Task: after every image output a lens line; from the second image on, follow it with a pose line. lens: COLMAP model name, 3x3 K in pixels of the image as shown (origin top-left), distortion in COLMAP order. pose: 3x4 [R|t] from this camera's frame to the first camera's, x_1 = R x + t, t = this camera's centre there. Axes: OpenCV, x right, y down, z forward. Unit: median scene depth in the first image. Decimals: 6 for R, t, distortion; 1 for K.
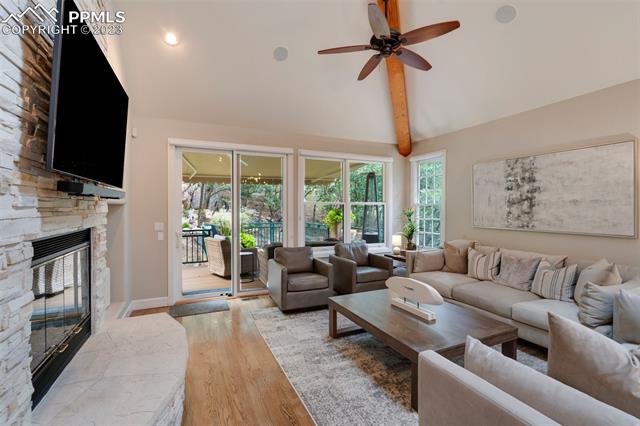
lens RADIAL K [[290.6, 0, 319.0], [0, 290.6, 208.0], [0, 0, 1]] dist [-0.012282, 0.000287]
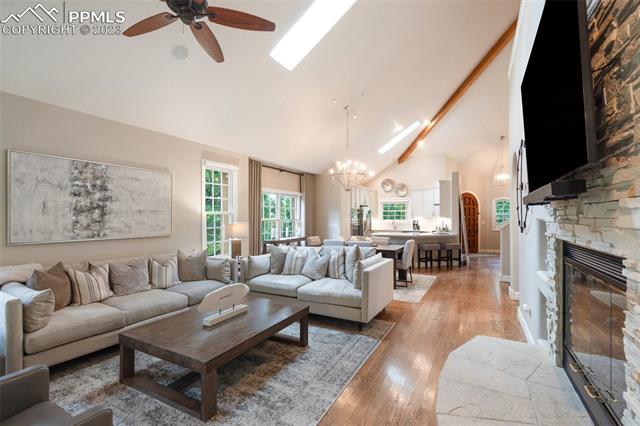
lens RADIAL K [[290.6, 0, 321.2], [0, 290.6, 215.9], [0, 0, 1]] dist [-0.012282, 0.000287]
pose [[-0.603229, 0.000624, 0.797567, -0.493079], [0.001536, 0.999999, 0.000379, -0.001169], [-0.797566, 0.001453, -0.603230, 0.957132]]
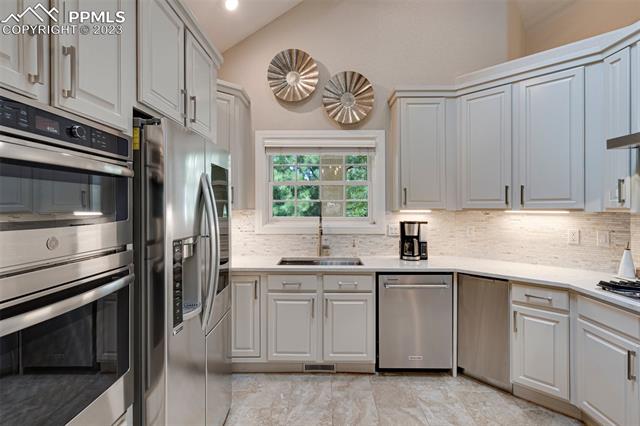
lens RADIAL K [[319.1, 0, 322.4], [0, 319.1, 204.6], [0, 0, 1]] dist [0.004507, 0.001291]
pose [[-0.908183, -0.004183, 0.418553, 1.063493], [-0.003119, 0.999990, 0.003226, 0.003621], [-0.418562, 0.001624, -0.908187, -0.679085]]
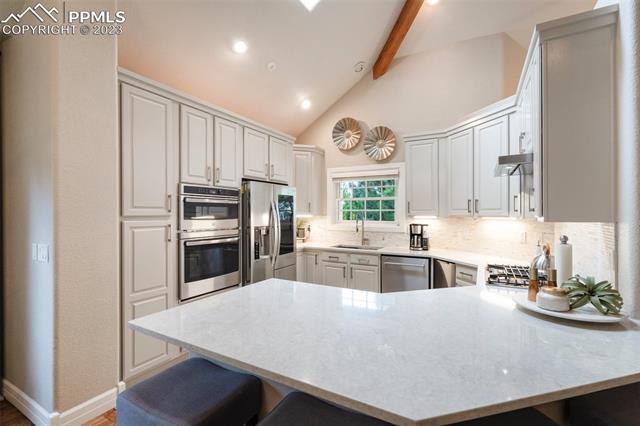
lens RADIAL K [[290.6, 0, 321.2], [0, 290.6, 211.7], [0, 0, 1]] dist [-0.012282, 0.000287]
pose [[-0.599984, -0.003704, 0.800003, 0.577816], [-0.000380, 0.999990, 0.004345, -0.001977], [-0.800012, 0.002303, -0.599980, -0.579037]]
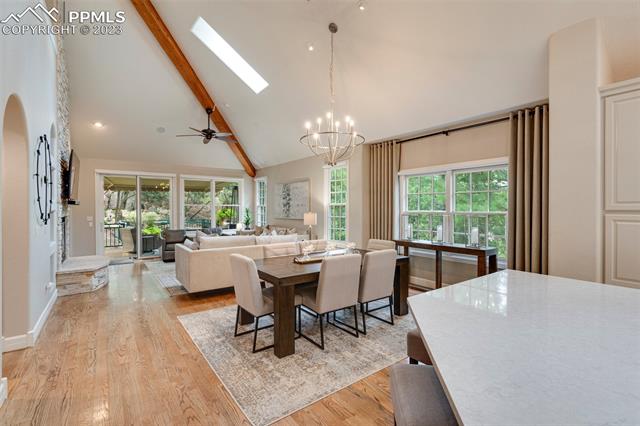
lens RADIAL K [[290.6, 0, 322.4], [0, 290.6, 209.1], [0, 0, 1]] dist [-0.012282, 0.000287]
pose [[0.974784, -0.003834, 0.223119, 0.474515], [0.003080, 0.999988, 0.003726, 0.002398], [-0.223131, -0.002945, 0.974784, -1.111532]]
